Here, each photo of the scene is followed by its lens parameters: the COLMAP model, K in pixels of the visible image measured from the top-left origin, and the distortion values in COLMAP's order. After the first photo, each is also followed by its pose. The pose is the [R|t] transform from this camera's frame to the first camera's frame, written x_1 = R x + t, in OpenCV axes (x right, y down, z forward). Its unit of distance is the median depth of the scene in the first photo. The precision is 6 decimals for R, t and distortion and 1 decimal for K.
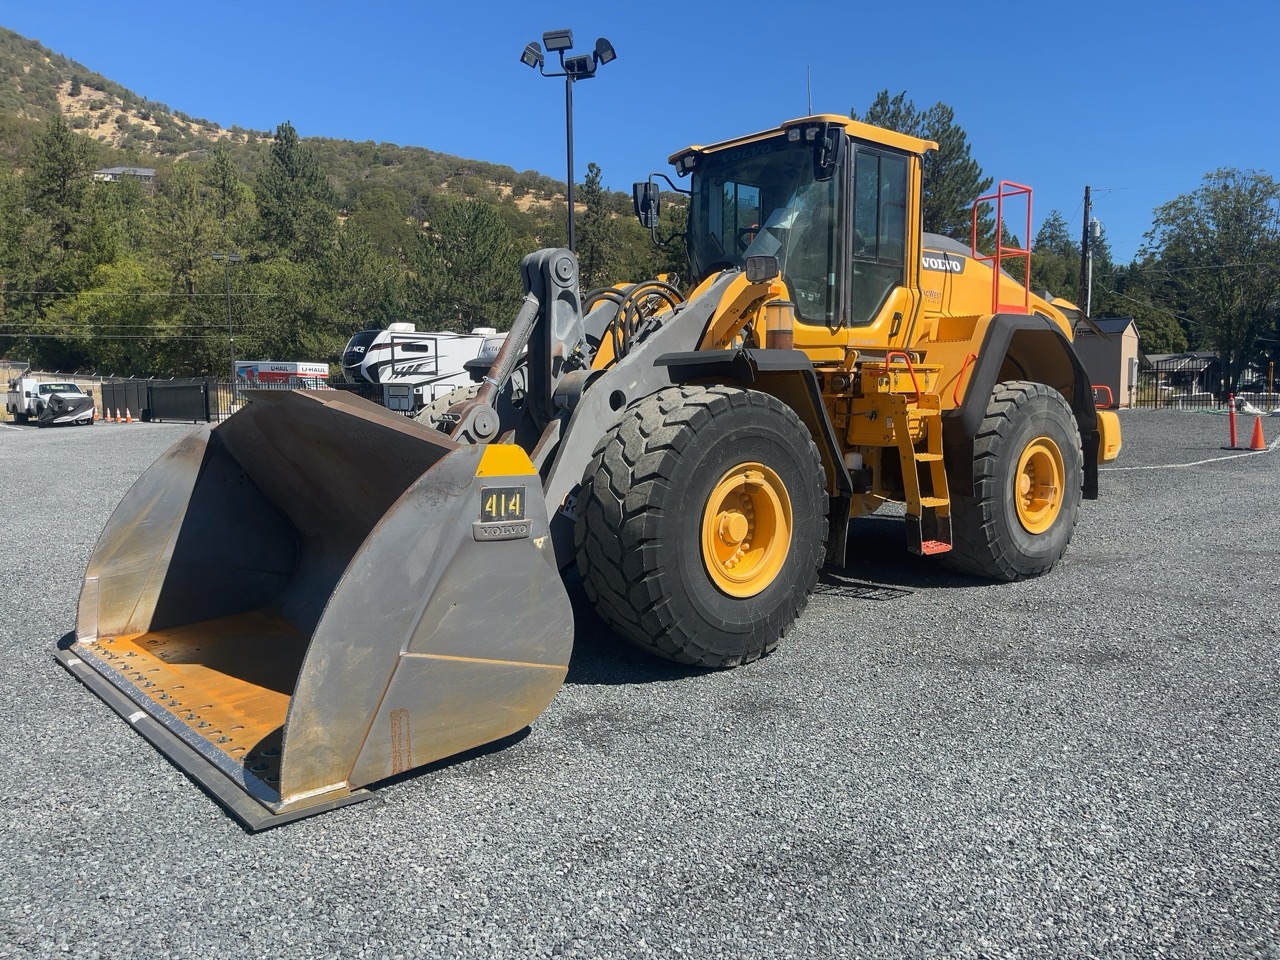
lens RADIAL K [[966.2, 0, 635.7], [0, 966.2, 482.0], [0, 0, 1]] dist [0.057210, -0.073822]
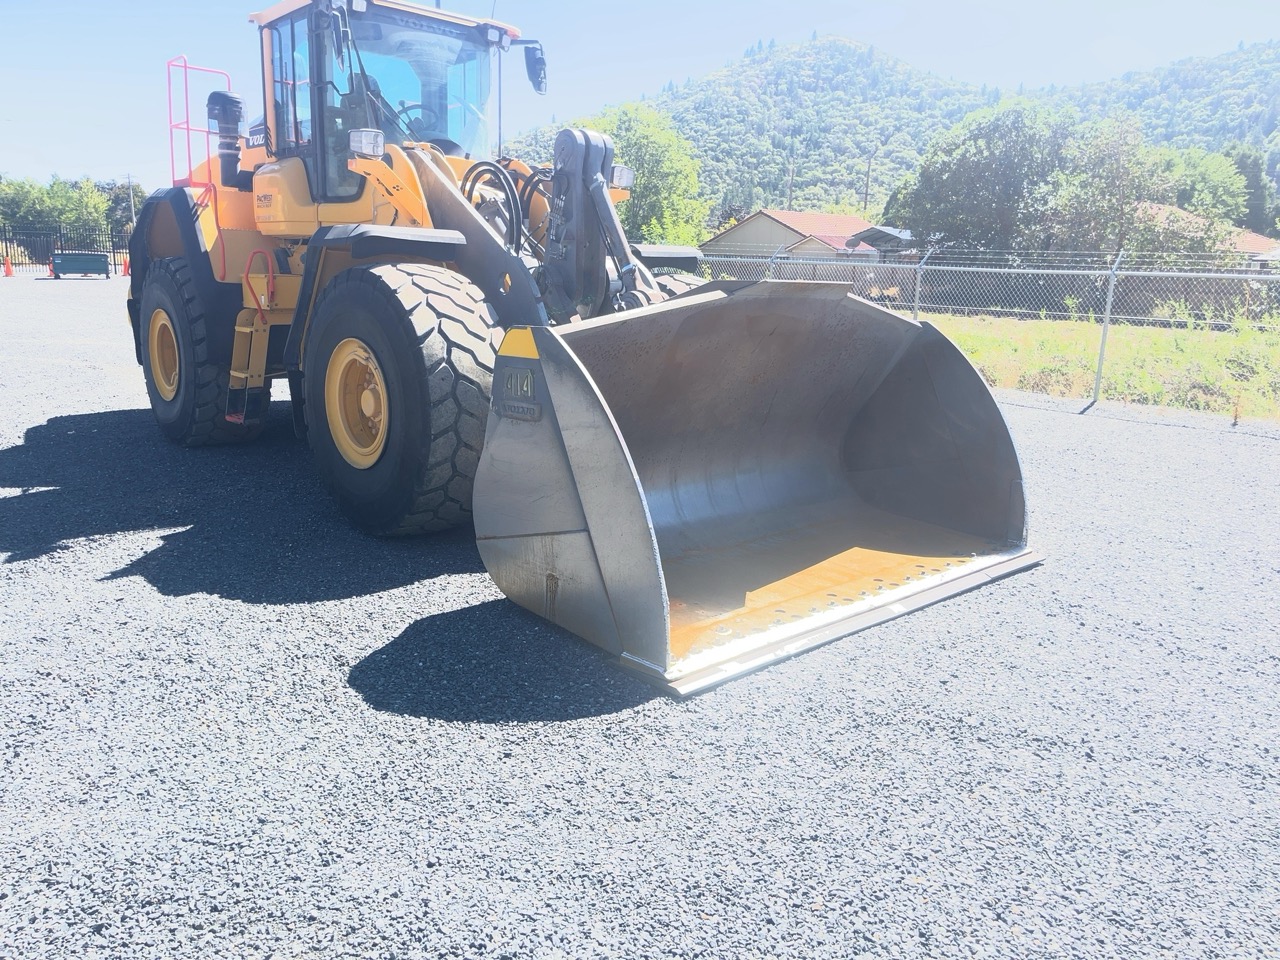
lens RADIAL K [[980.0, 0, 638.3], [0, 980.0, 474.8], [0, 0, 1]] dist [0.059697, -0.084224]
pose [[-0.029039, -0.197972, 0.979777, -0.905945], [0.065634, 0.977698, 0.199497, -0.073607], [-0.997421, 0.070100, -0.015398, 0.780335]]
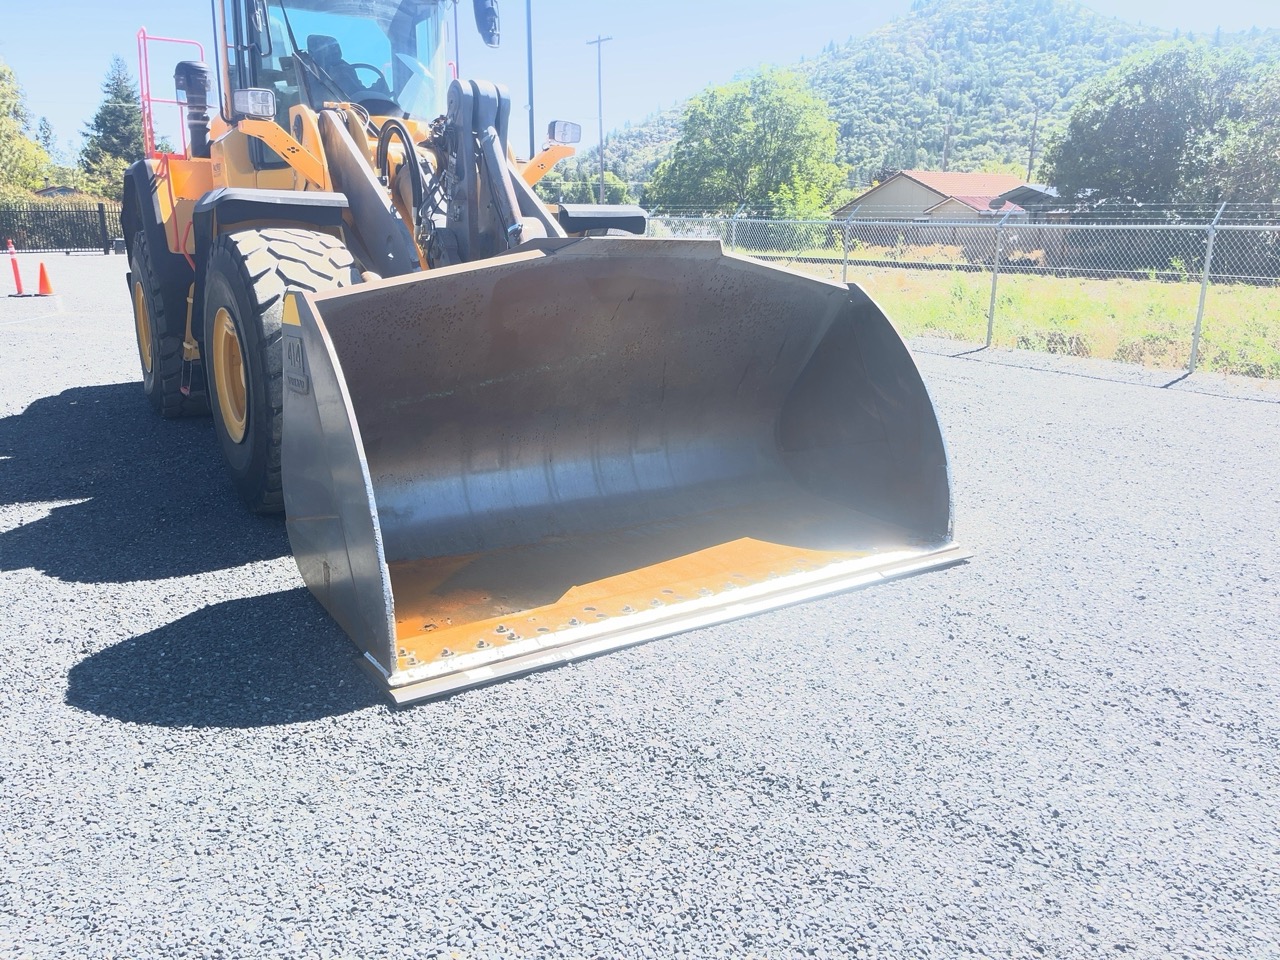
lens RADIAL K [[980.0, 0, 636.3], [0, 980.0, 479.1], [0, 0, 1]] dist [0.059697, -0.084224]
pose [[0.127685, -0.228954, 0.965027, -0.834779], [0.084241, 0.971978, 0.219457, -0.051601], [-0.988231, 0.053273, 0.143395, 0.584064]]
